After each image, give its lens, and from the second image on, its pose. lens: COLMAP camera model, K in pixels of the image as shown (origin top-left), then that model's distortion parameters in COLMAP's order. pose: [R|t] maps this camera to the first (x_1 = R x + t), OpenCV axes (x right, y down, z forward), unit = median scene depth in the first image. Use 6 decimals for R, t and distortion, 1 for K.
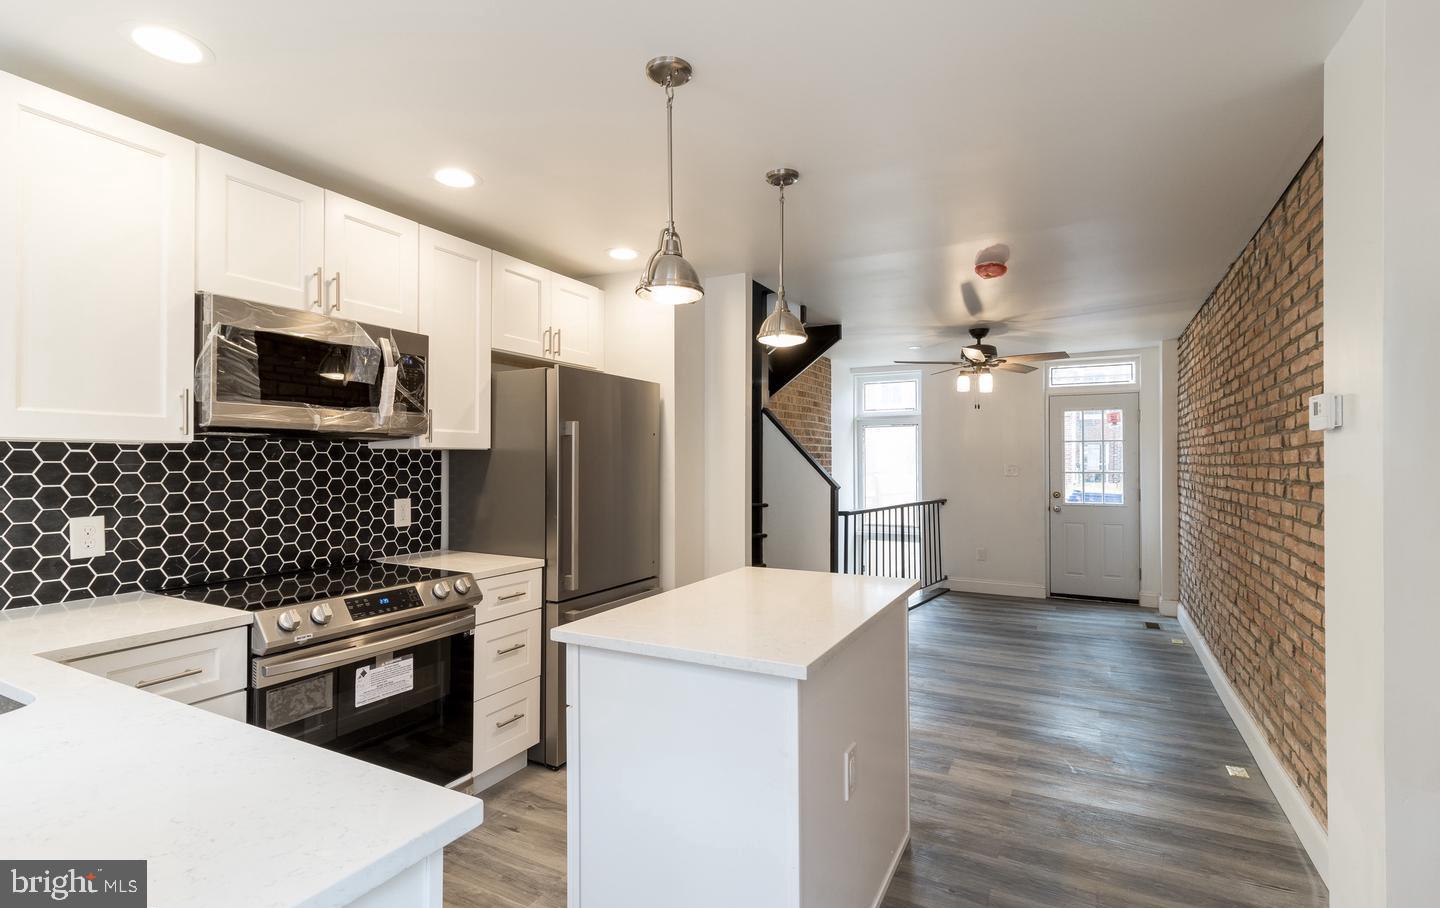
lens RADIAL K [[673.8, 0, 725.0], [0, 673.8, 457.9], [0, 0, 1]] dist [0.008239, -0.000380]
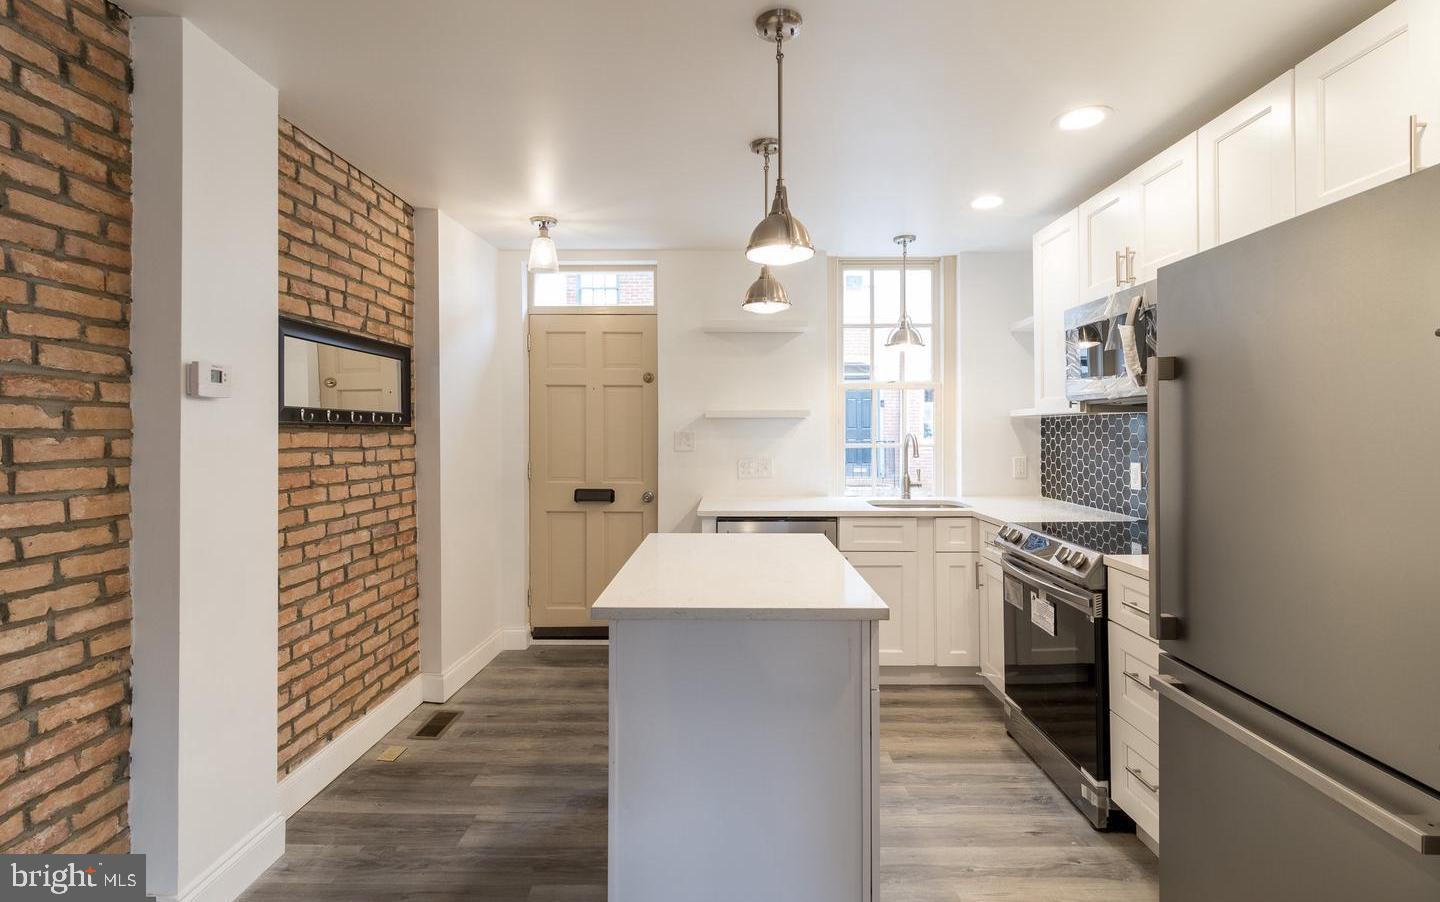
lens RADIAL K [[673.8, 0, 731.3], [0, 673.8, 427.0], [0, 0, 1]] dist [0.008239, -0.000380]
pose [[-0.887186, 0.001539, -0.461410, 0.418186], [0.005814, 0.999952, -0.007844, 0.011143], [0.461376, -0.009642, -0.887152, 1.470083]]
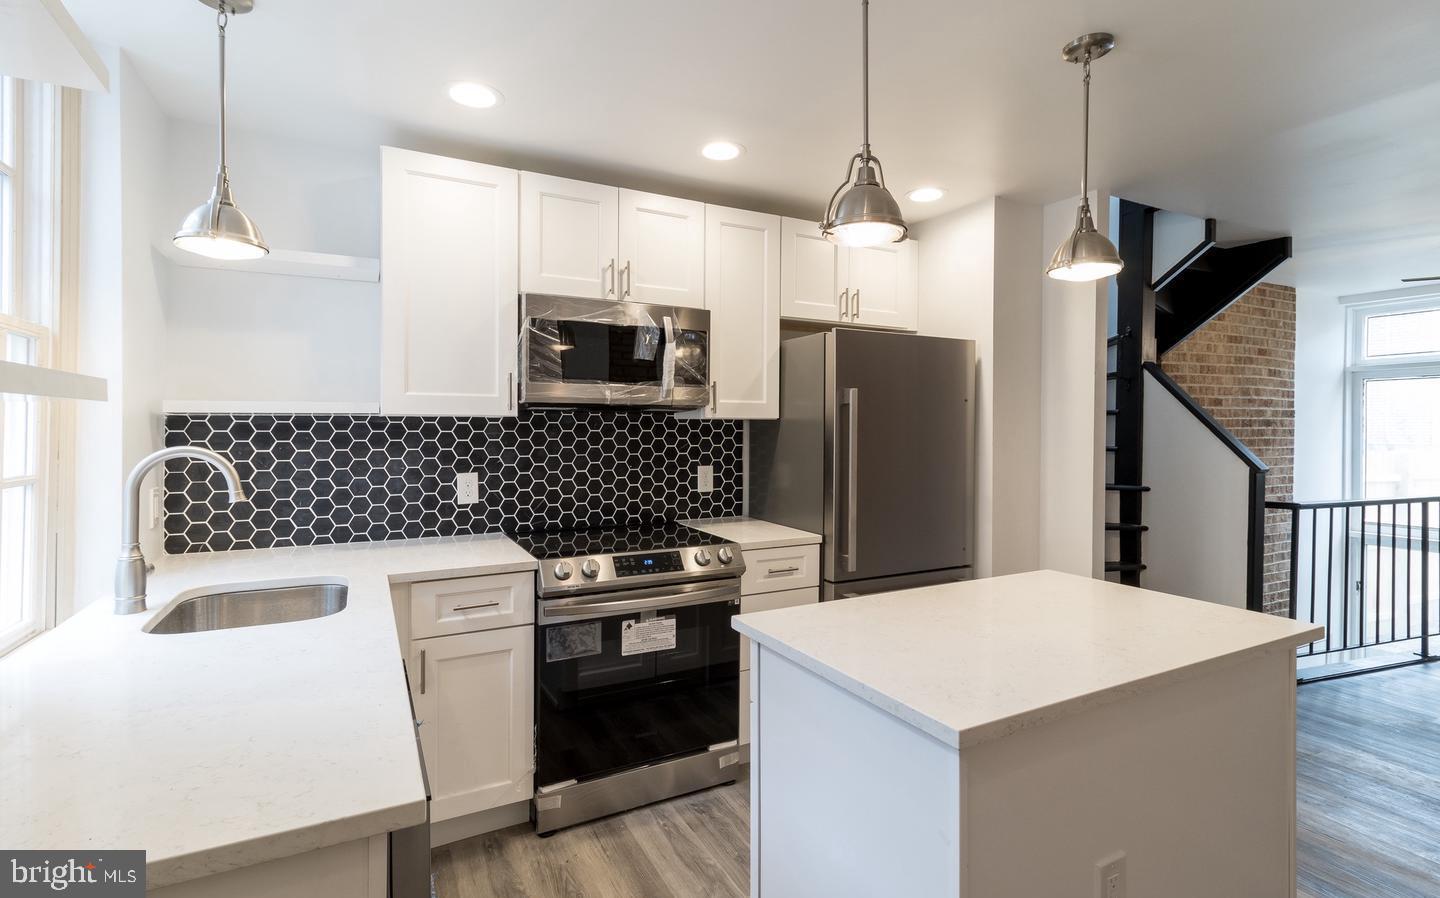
lens RADIAL K [[673.8, 0, 719.0], [0, 673.8, 435.0], [0, 0, 1]] dist [0.008239, -0.000380]
pose [[0.824808, 0.010581, -0.565314, 0.159083], [-0.000385, 0.999835, 0.018152, -0.008510], [0.565413, -0.014754, 0.824676, 0.148986]]
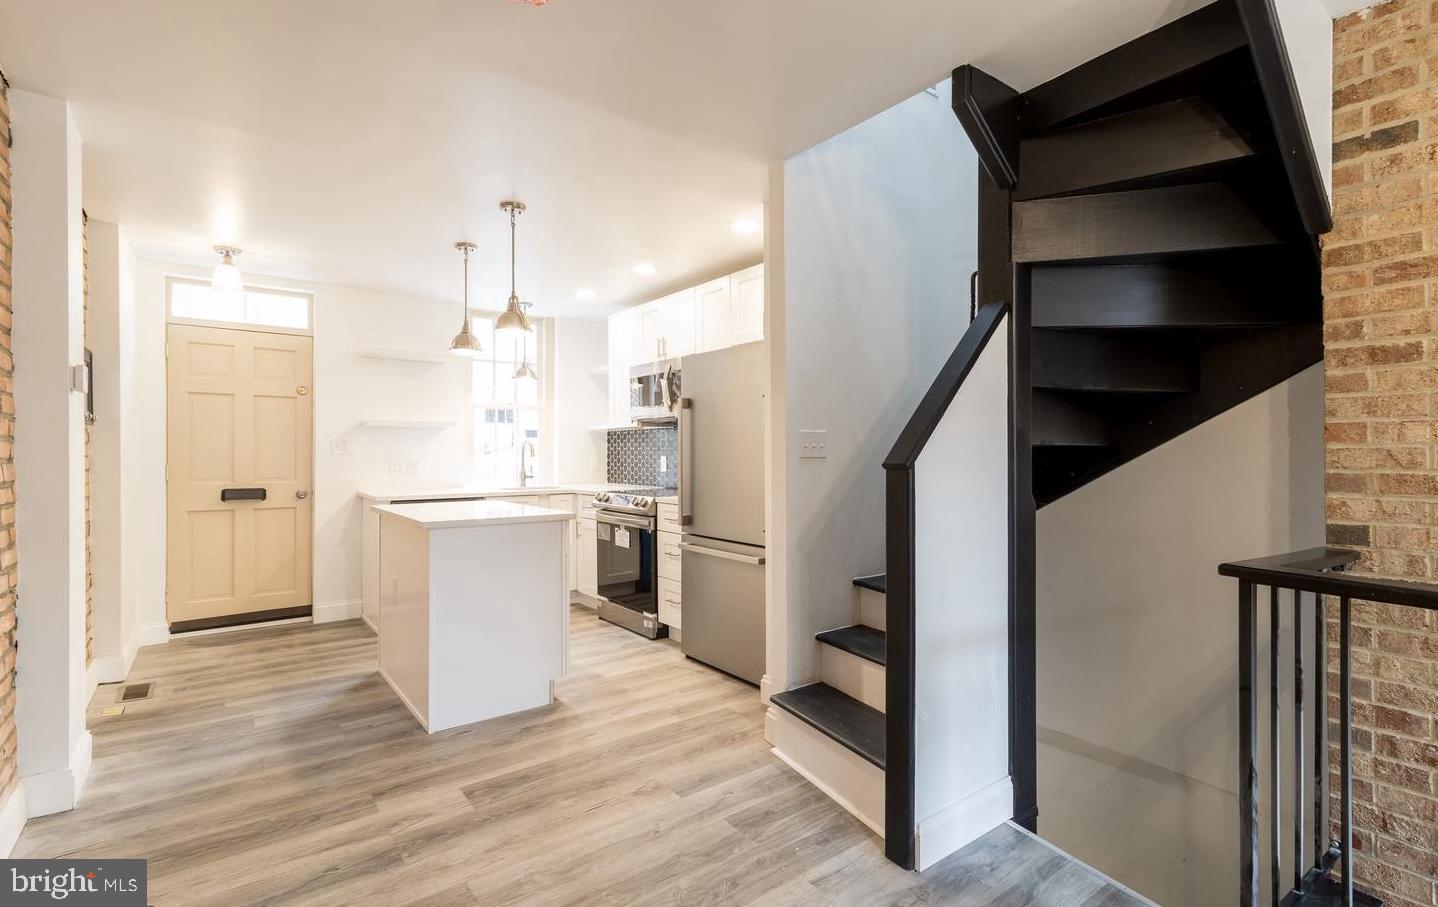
lens RADIAL K [[672.9, 0, 711.9], [0, 672.9, 448.7], [0, 0, 1]] dist [0.008239, -0.000380]
pose [[-0.431399, -0.002410, -0.902158, 1.012224], [0.007679, 0.999950, -0.006343, 0.058433], [0.902129, -0.009664, -0.431359, 1.754792]]
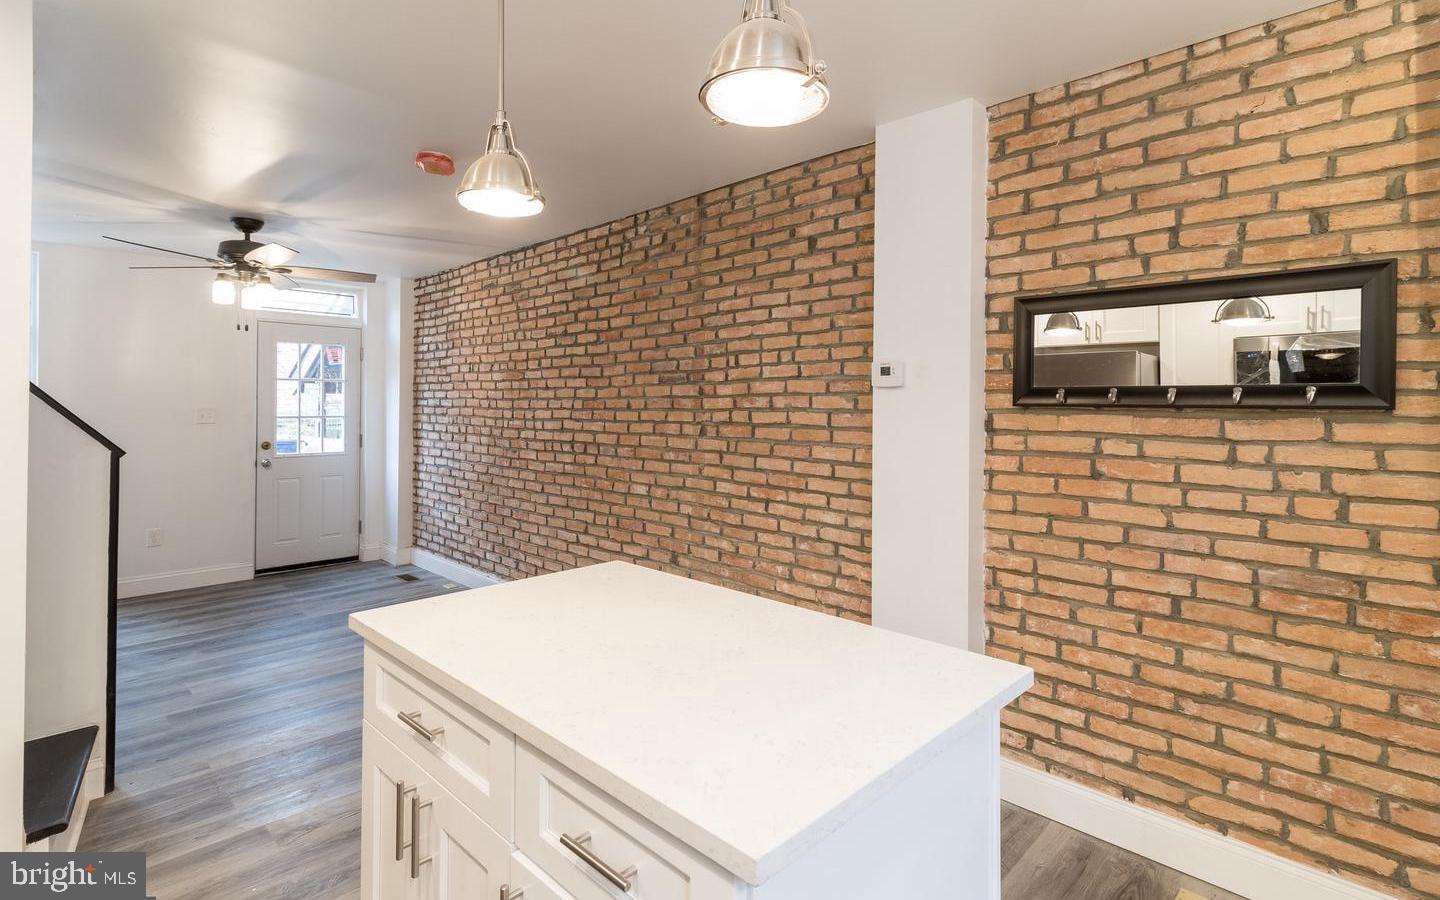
lens RADIAL K [[705.1, 0, 747.0], [0, 705.1, 403.2], [0, 0, 1]] dist [0.002379, 0.000151]
pose [[0.266424, 0.004751, 0.963844, -0.403286], [-0.010633, 0.999941, -0.001989, 0.000254], [-0.963797, -0.009719, 0.266459, 0.568931]]
